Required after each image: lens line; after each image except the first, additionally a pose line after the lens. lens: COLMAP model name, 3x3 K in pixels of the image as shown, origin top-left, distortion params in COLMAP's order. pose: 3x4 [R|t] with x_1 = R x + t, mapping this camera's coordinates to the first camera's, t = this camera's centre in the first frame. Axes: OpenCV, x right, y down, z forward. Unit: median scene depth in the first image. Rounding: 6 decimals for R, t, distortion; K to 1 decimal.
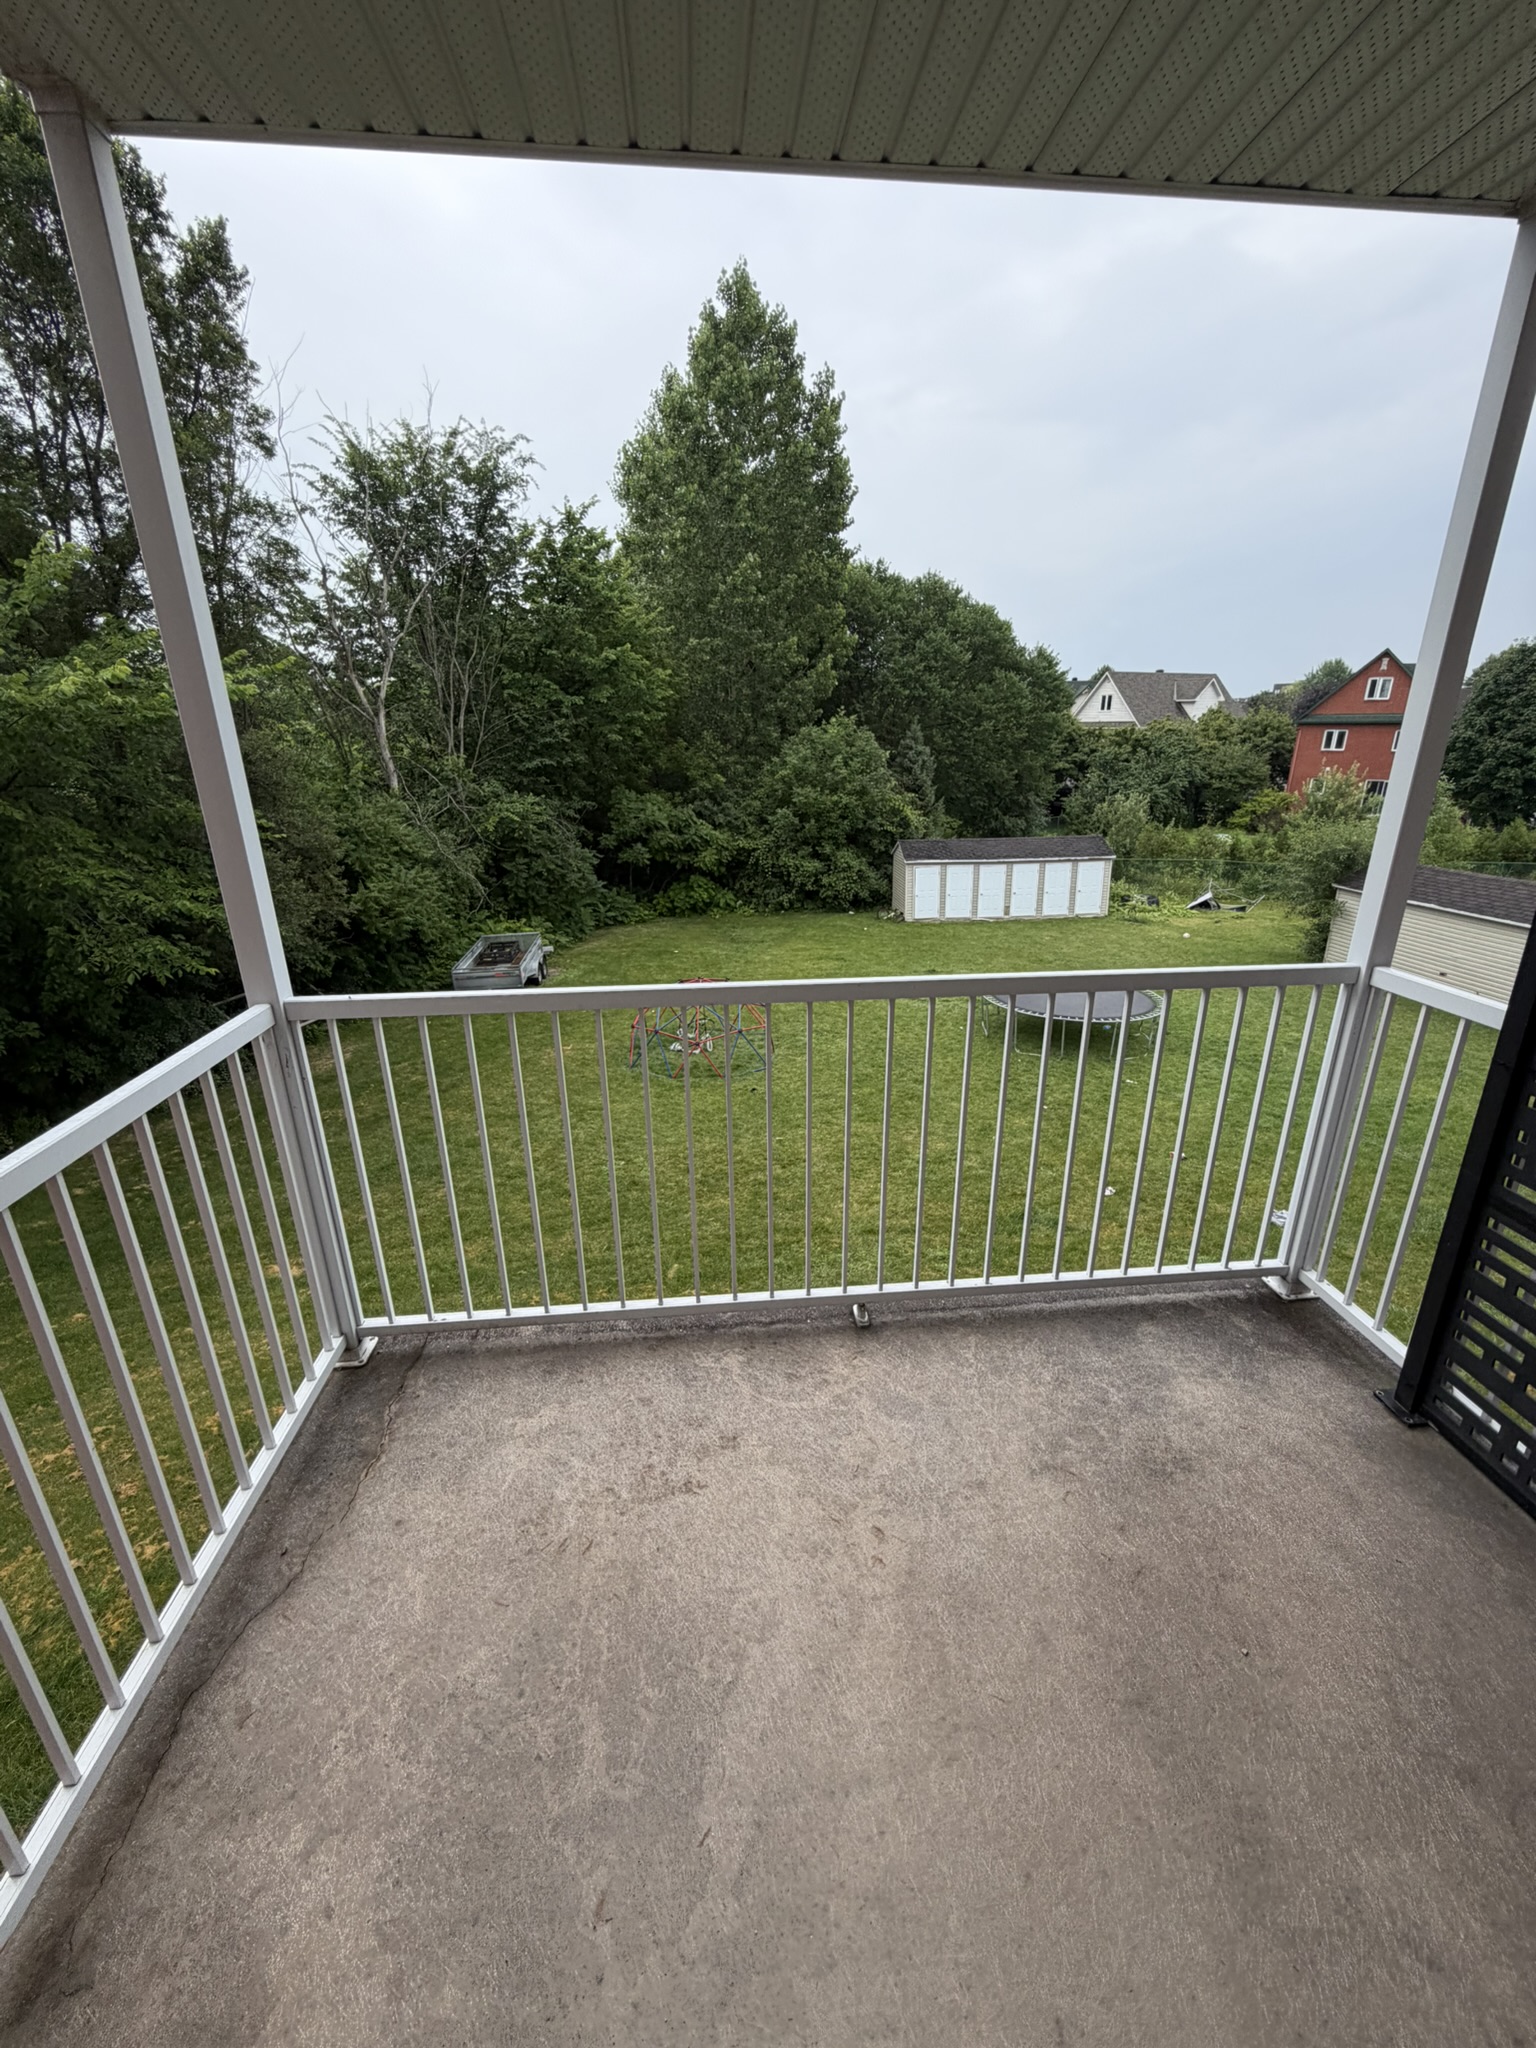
lens RADIAL K [[808.9, 0, 766.8], [0, 808.9, 1015.1], [0, 0, 1]] dist [-0.000537, 0.000266]
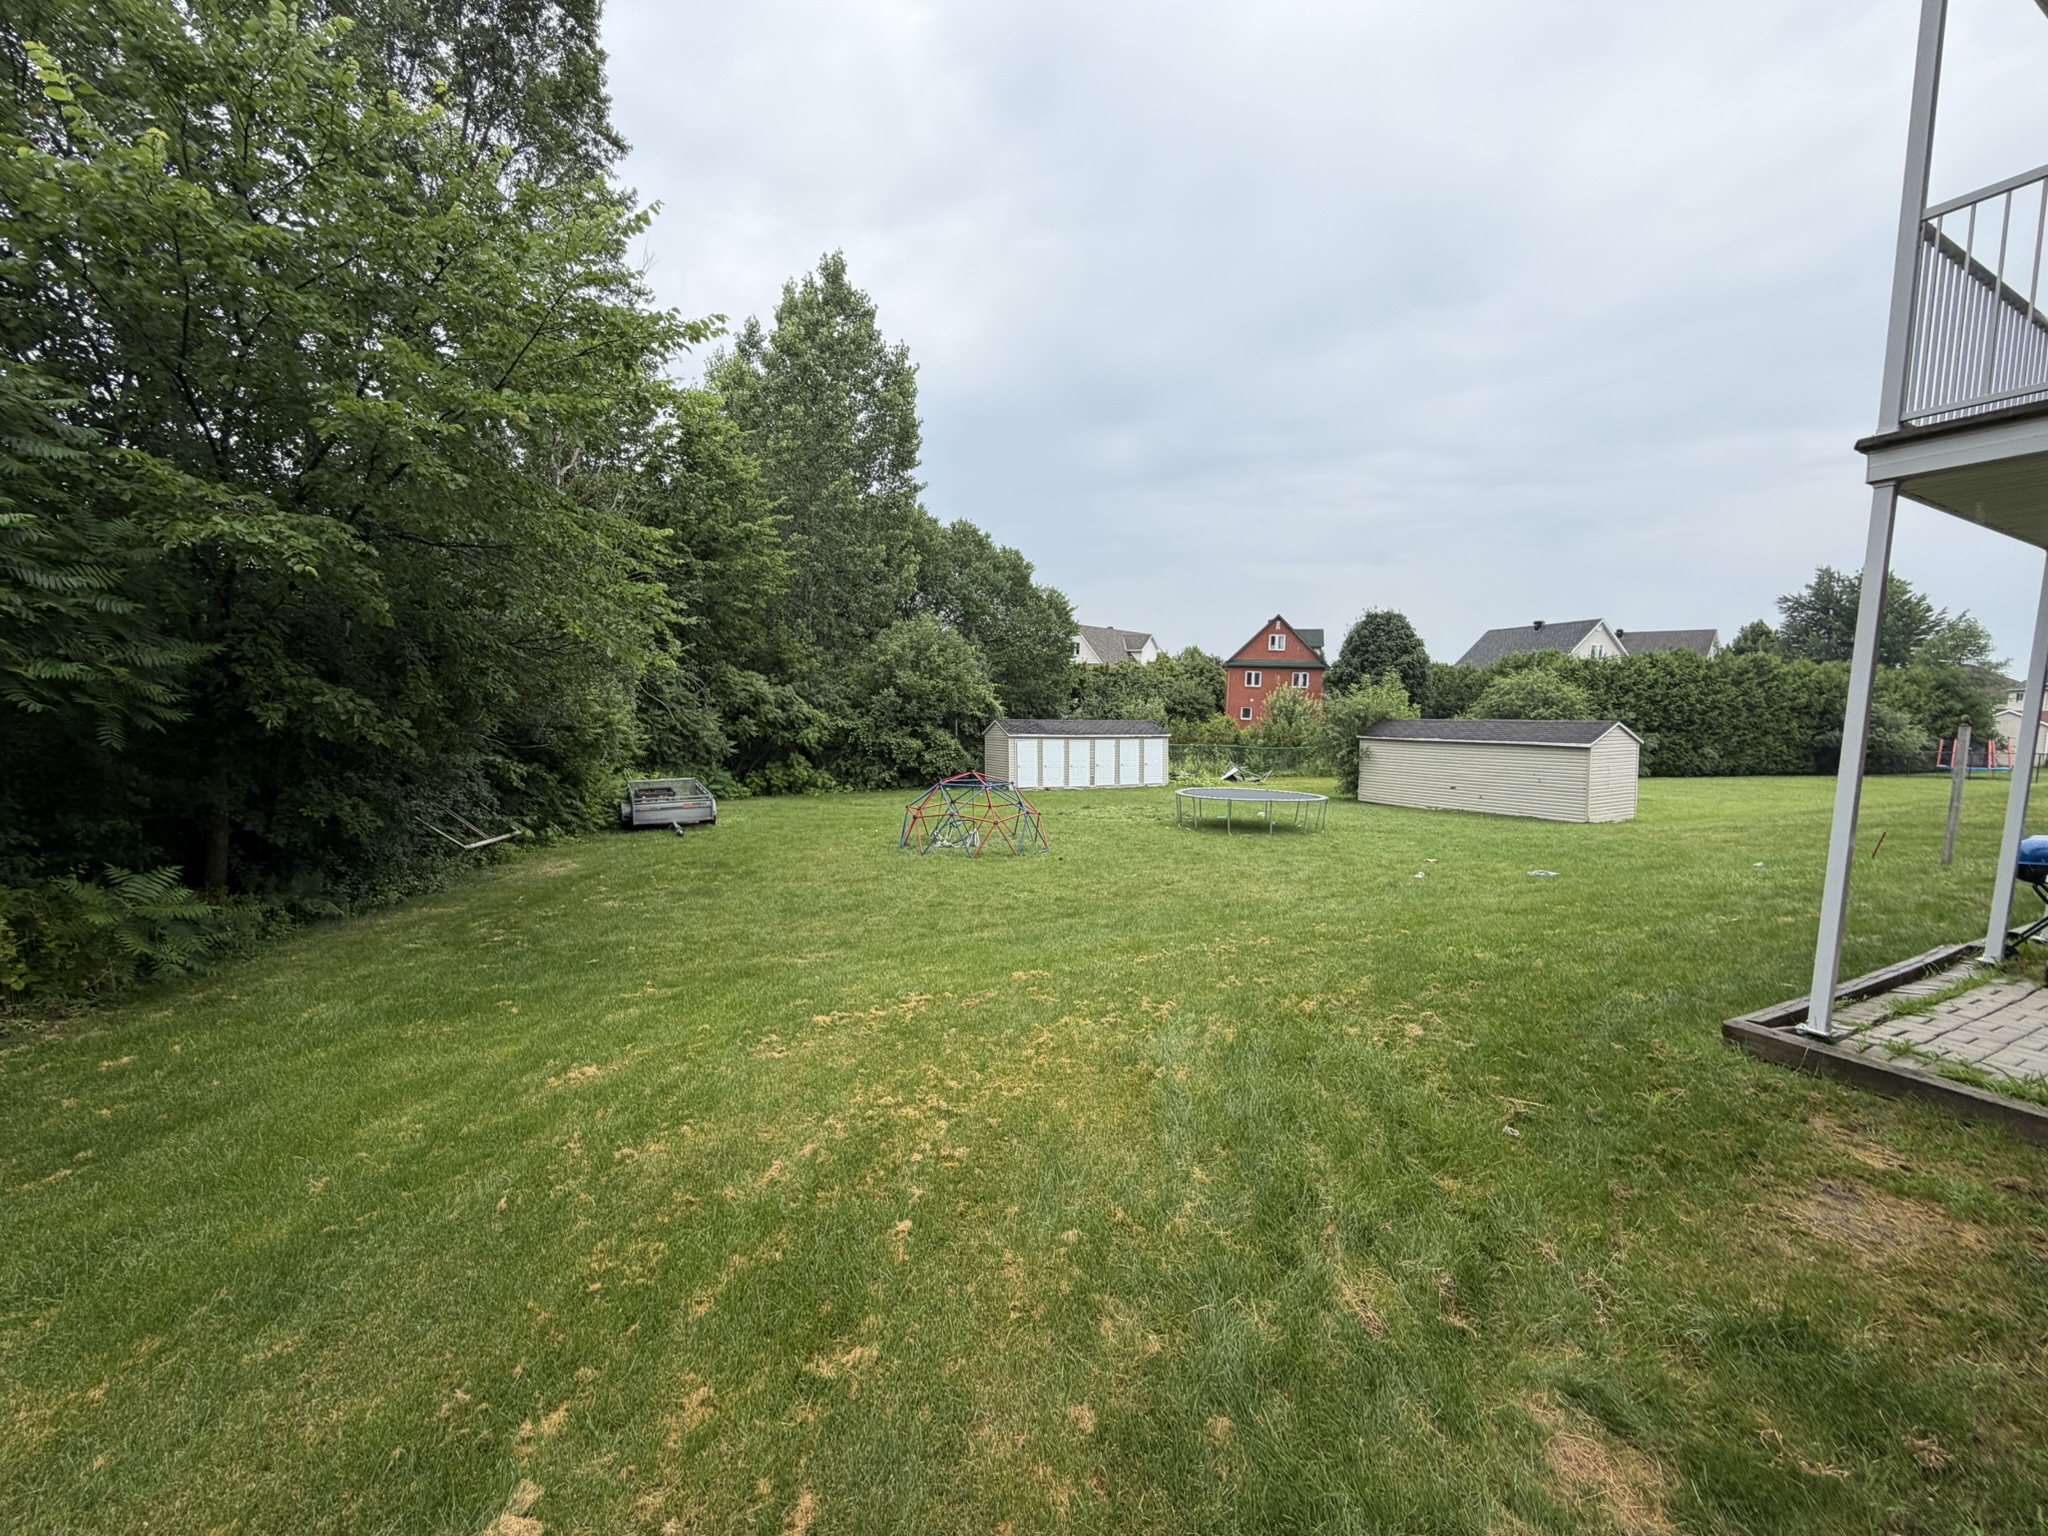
lens RADIAL K [[808.9, 0, 1016.8], [0, 808.9, 762.7], [0, 0, 1]] dist [-0.000537, 0.000266]
pose [[0.926415, 0.006999, 0.376439, -0.212441], [0.088614, 0.967687, -0.236073, 0.097270], [-0.365927, 0.252059, 0.895859, 0.020026]]
